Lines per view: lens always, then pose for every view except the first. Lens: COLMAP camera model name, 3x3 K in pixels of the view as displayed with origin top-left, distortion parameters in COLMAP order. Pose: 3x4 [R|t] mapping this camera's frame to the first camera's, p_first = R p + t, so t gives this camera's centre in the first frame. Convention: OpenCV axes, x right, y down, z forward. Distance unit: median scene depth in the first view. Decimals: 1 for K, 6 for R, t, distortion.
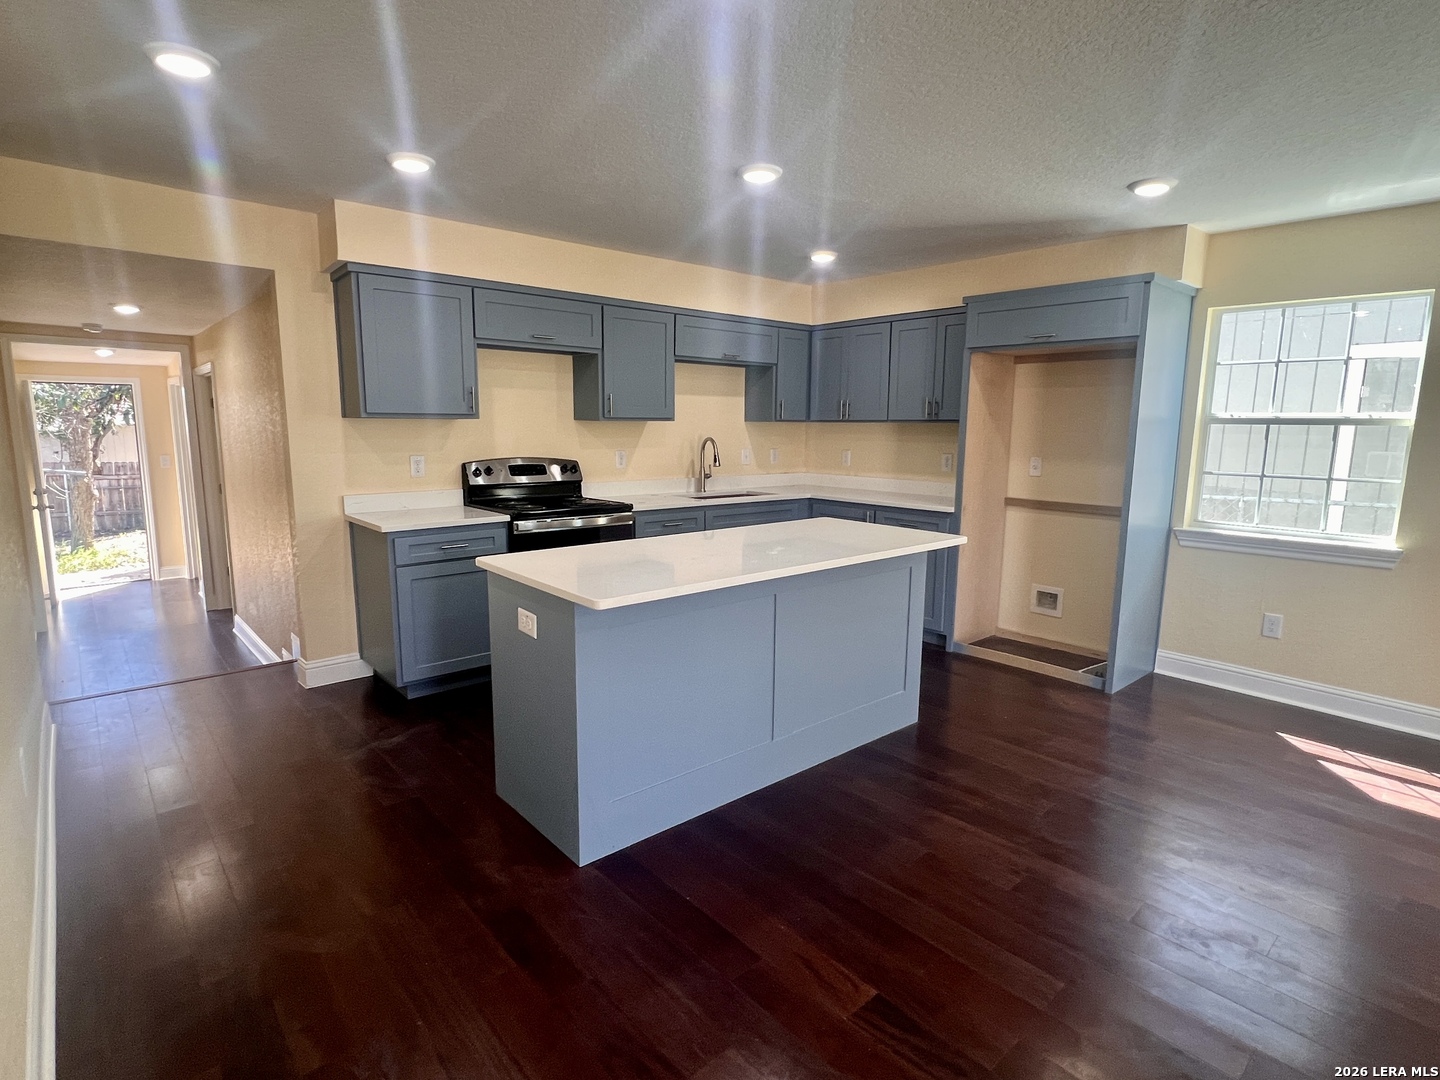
lens RADIAL K [[743.2, 0, 716.2], [0, 743.2, 534.8], [0, 0, 1]] dist [-0.016650, -0.000807]
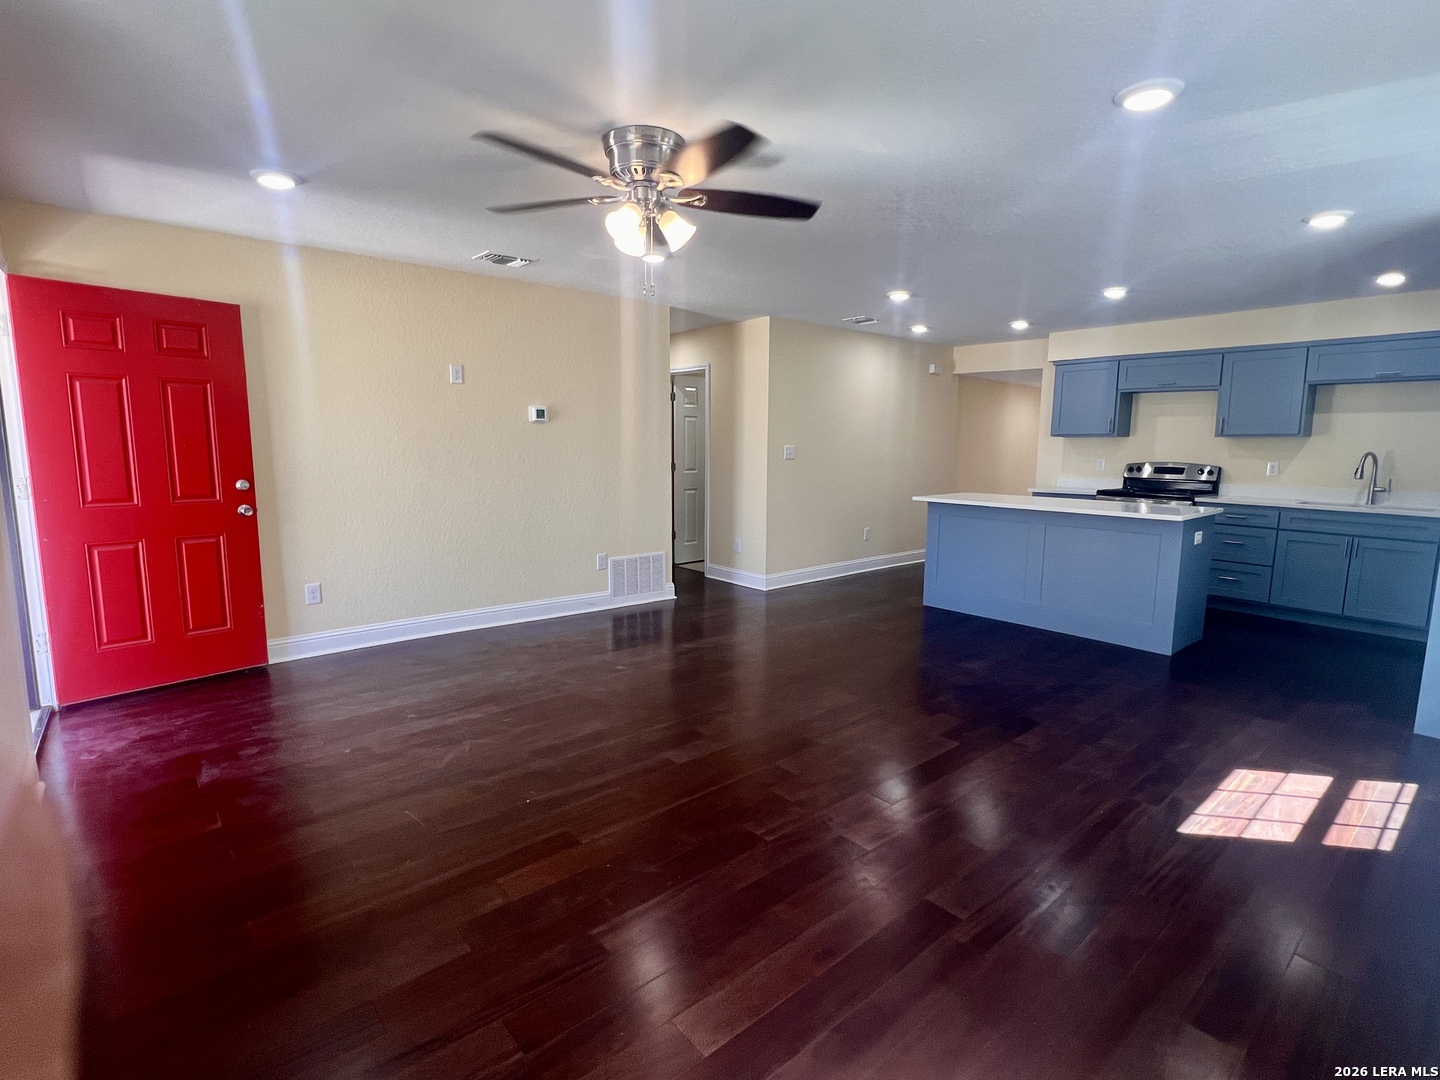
lens RADIAL K [[694.8, 0, 720.0], [0, 694.8, 540.0], [0, 0, 1]] dist [-0.000809, -0.000105]
pose [[-0.014498, 0.131516, -0.991208, 1.322458], [-0.158037, 0.978551, 0.132148, 0.009297], [0.987327, 0.158563, 0.006597, 0.129590]]
